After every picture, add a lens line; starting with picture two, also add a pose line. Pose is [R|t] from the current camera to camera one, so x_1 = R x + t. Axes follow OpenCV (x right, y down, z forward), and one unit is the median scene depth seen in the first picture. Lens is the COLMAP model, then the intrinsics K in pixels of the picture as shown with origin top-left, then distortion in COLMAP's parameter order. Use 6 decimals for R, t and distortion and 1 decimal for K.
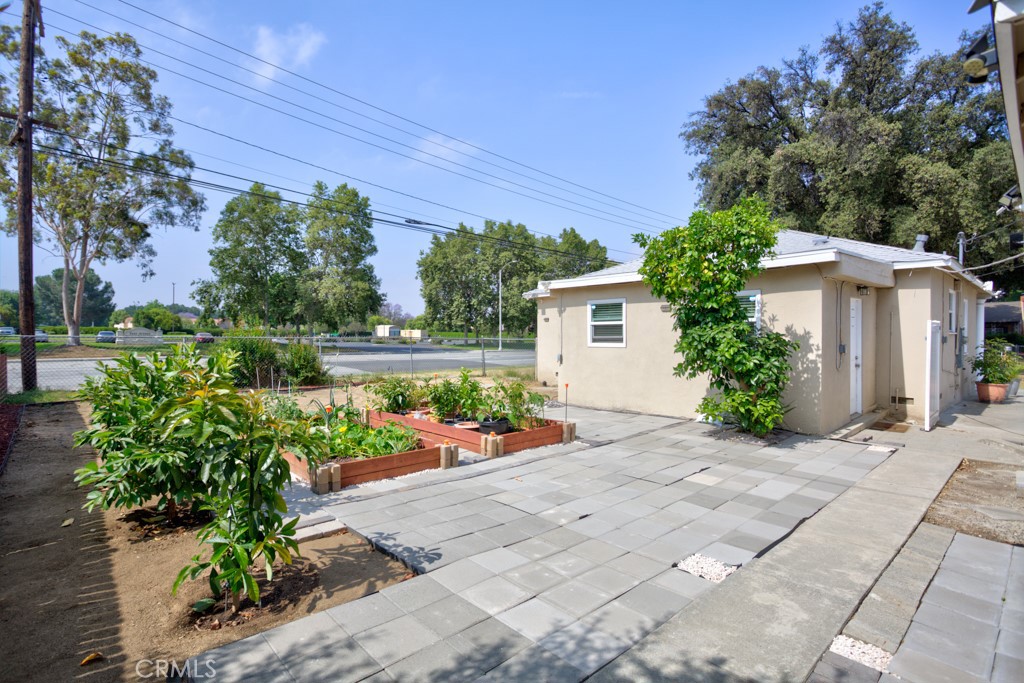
lens RADIAL K [[499.6, 0, 512.0], [0, 499.6, 341.5], [0, 0, 1]] dist [-0.021749, 0.014039]
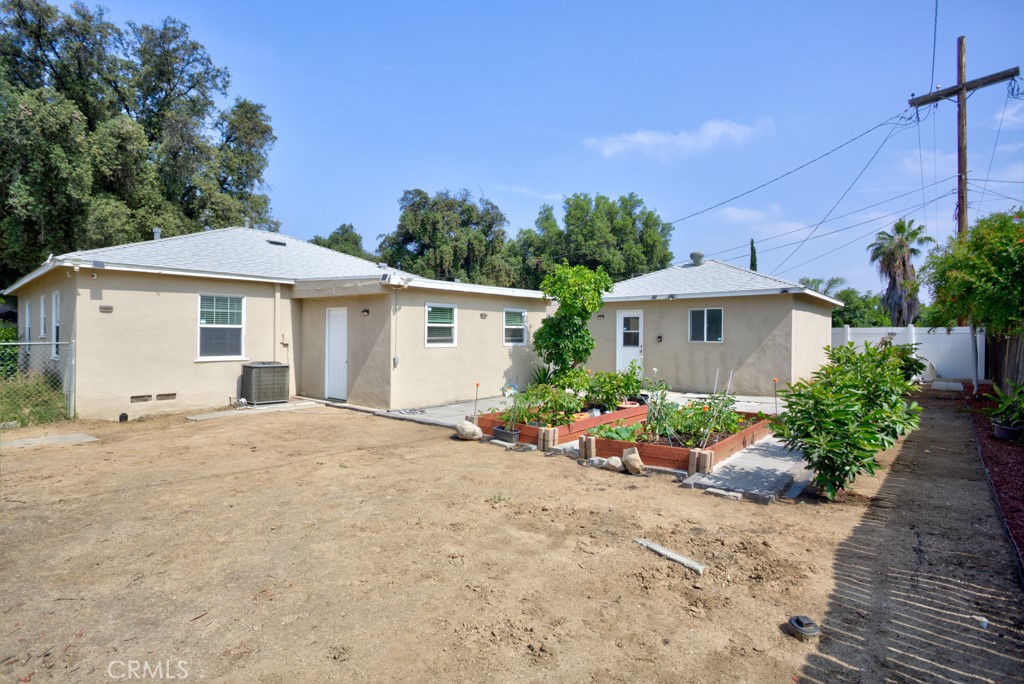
lens RADIAL K [[499.6, 0, 512.0], [0, 499.6, 342.0], [0, 0, 1]] dist [-0.021749, 0.014039]
pose [[-0.122804, -0.015056, 0.992317, -0.930827], [-0.010584, 0.999848, 0.013860, -0.017103], [-0.992375, -0.008801, -0.122944, 0.996522]]
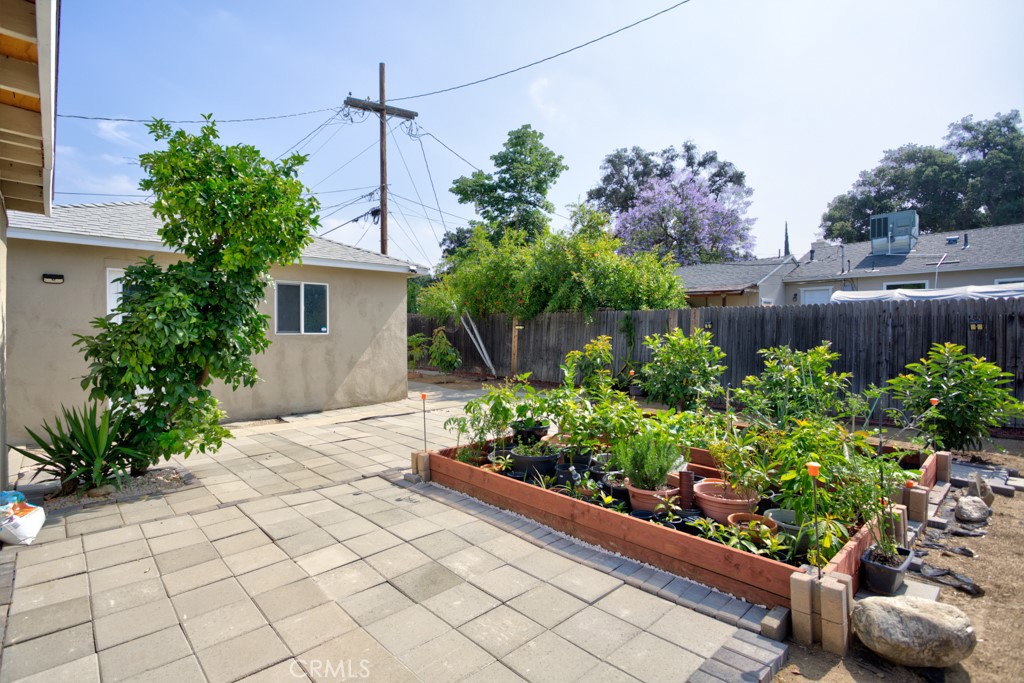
lens RADIAL K [[499.6, 0, 512.0], [0, 499.6, 341.5], [0, 0, 1]] dist [-0.021749, 0.014039]
pose [[-0.999973, -0.001169, -0.007306, -0.011812], [-0.001257, 0.999927, 0.012018, -0.001737], [0.007291, 0.012027, -0.999901, 1.188457]]
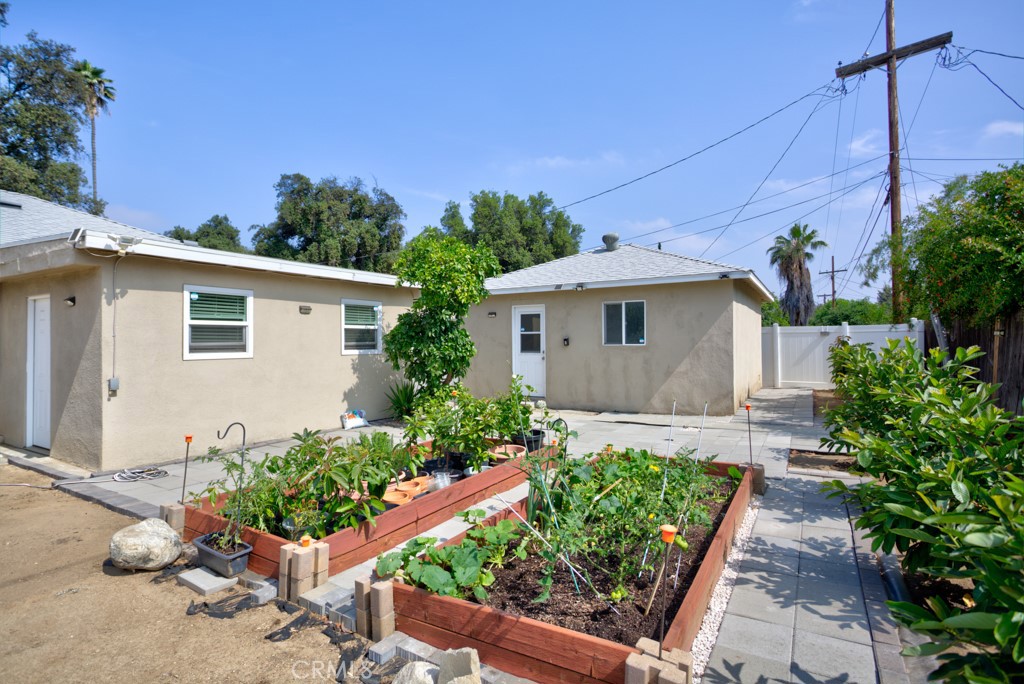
lens RADIAL K [[499.6, 0, 512.0], [0, 499.6, 342.0], [0, 0, 1]] dist [-0.021749, 0.014039]
pose [[-0.285867, -0.000246, 0.958269, -0.577008], [0.001659, 0.999998, 0.000751, -0.011429], [-0.958268, 0.001805, -0.285866, 0.826597]]
